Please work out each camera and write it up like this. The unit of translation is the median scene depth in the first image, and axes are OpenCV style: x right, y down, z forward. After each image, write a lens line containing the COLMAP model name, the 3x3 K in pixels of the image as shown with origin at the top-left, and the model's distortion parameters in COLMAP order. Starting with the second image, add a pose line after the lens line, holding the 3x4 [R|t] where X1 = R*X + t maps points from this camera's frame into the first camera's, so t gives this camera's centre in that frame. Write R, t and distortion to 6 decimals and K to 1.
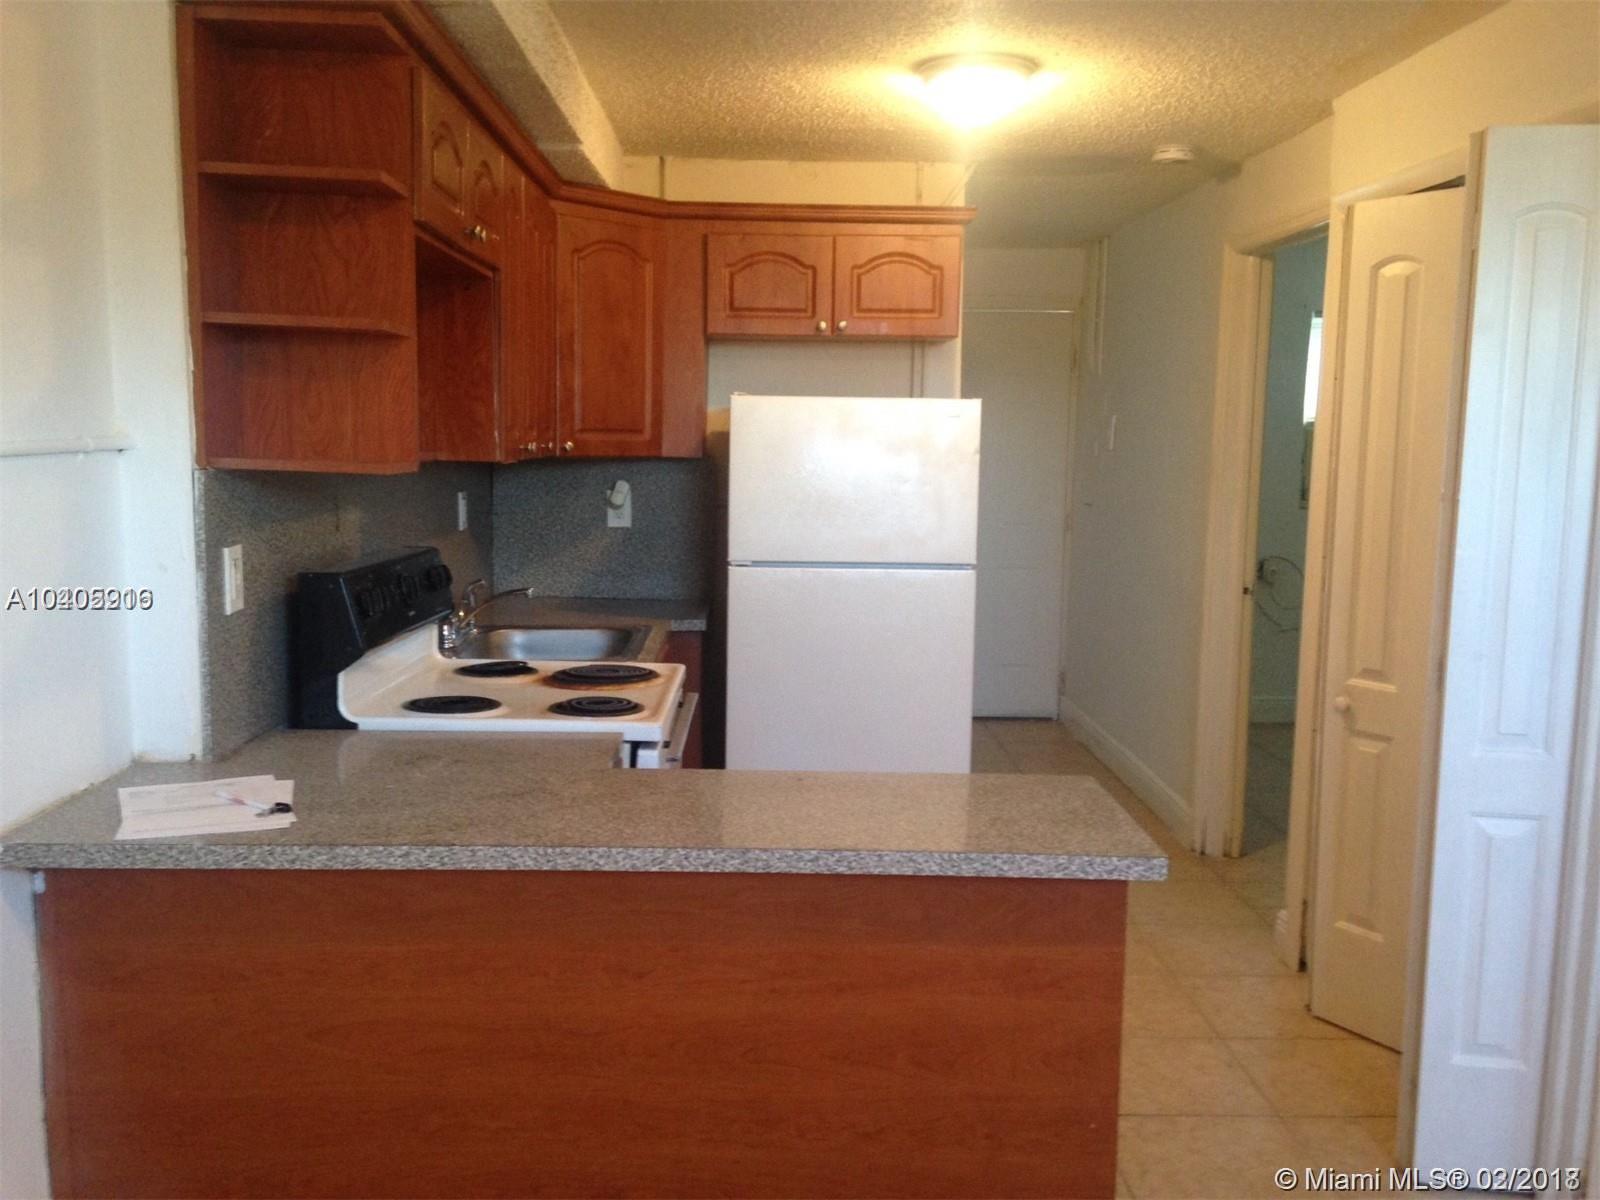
lens RADIAL K [[1421.9, 0, 802.9], [0, 1421.9, 605.4], [0, 0, 1]] dist [0.177672, -0.302090]
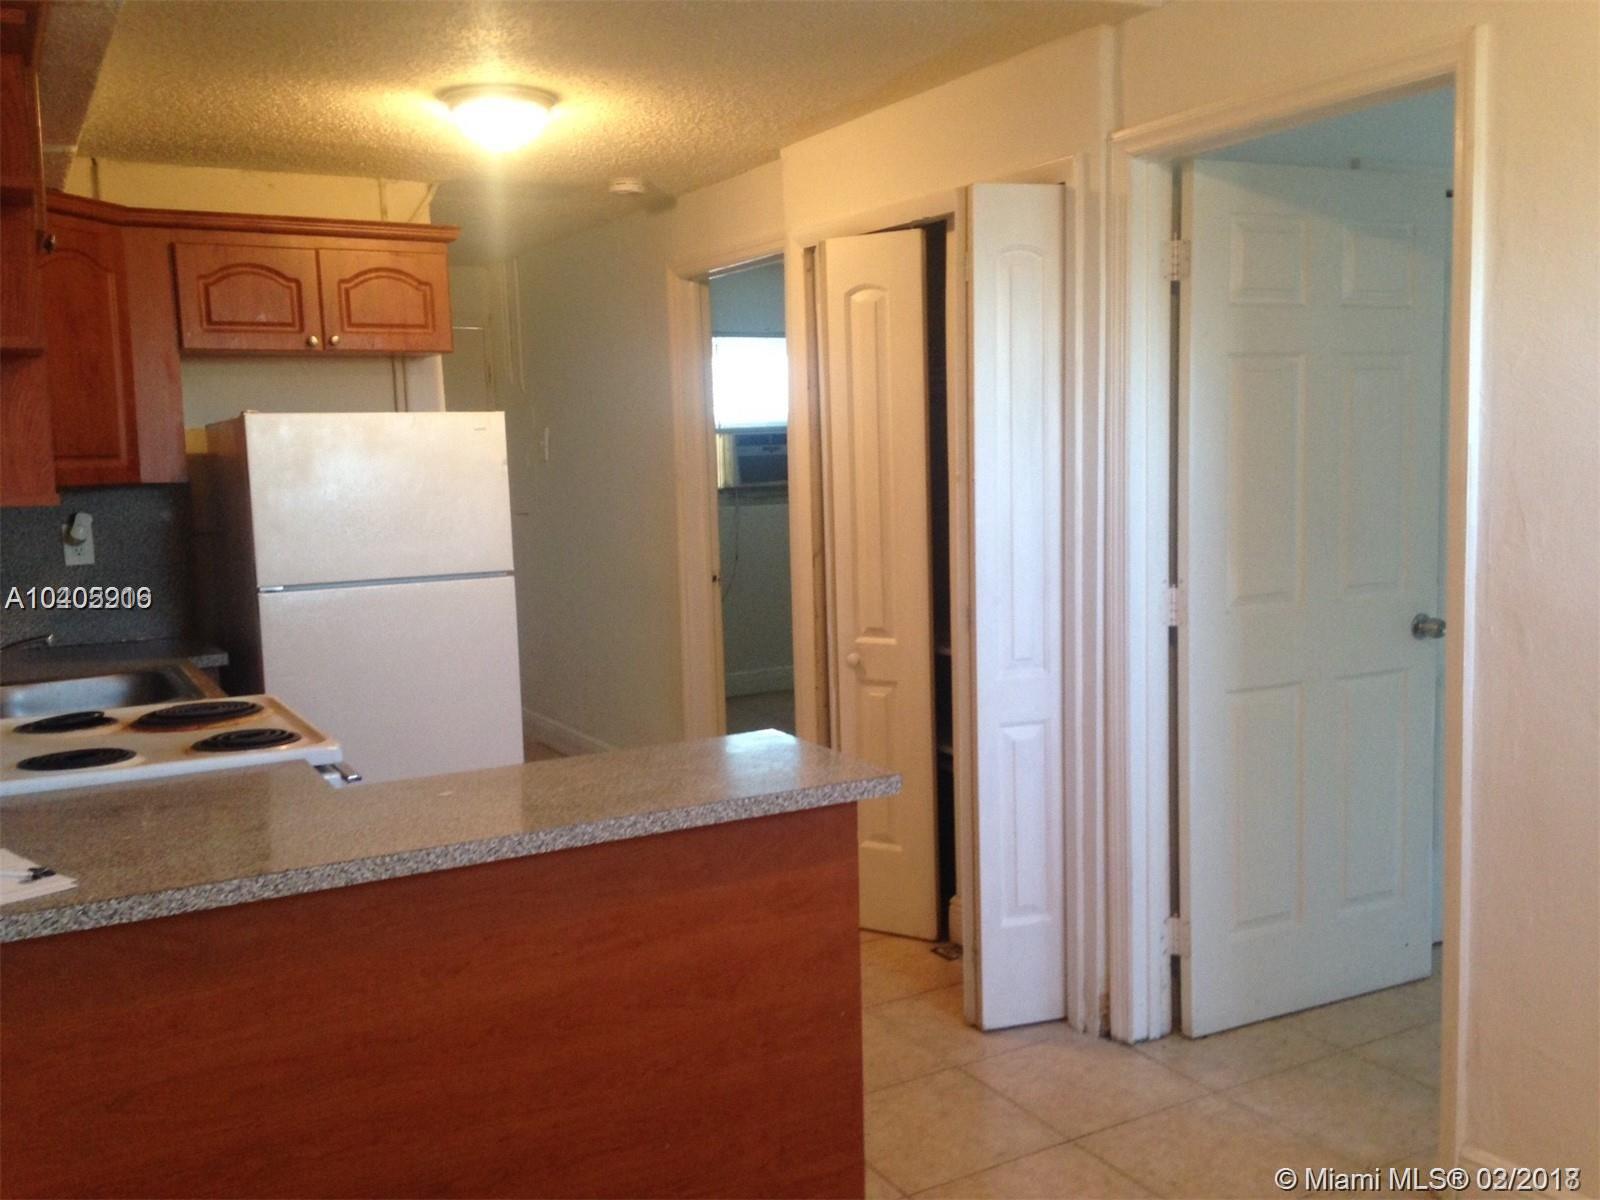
lens RADIAL K [[1421.9, 0, 802.9], [0, 1421.9, 605.4], [0, 0, 1]] dist [0.177672, -0.302090]
pose [[0.883683, -0.092905, 0.458774, -0.164982], [0.097966, 0.995107, 0.012815, 0.003659], [-0.457720, 0.033620, 0.888461, -0.020954]]
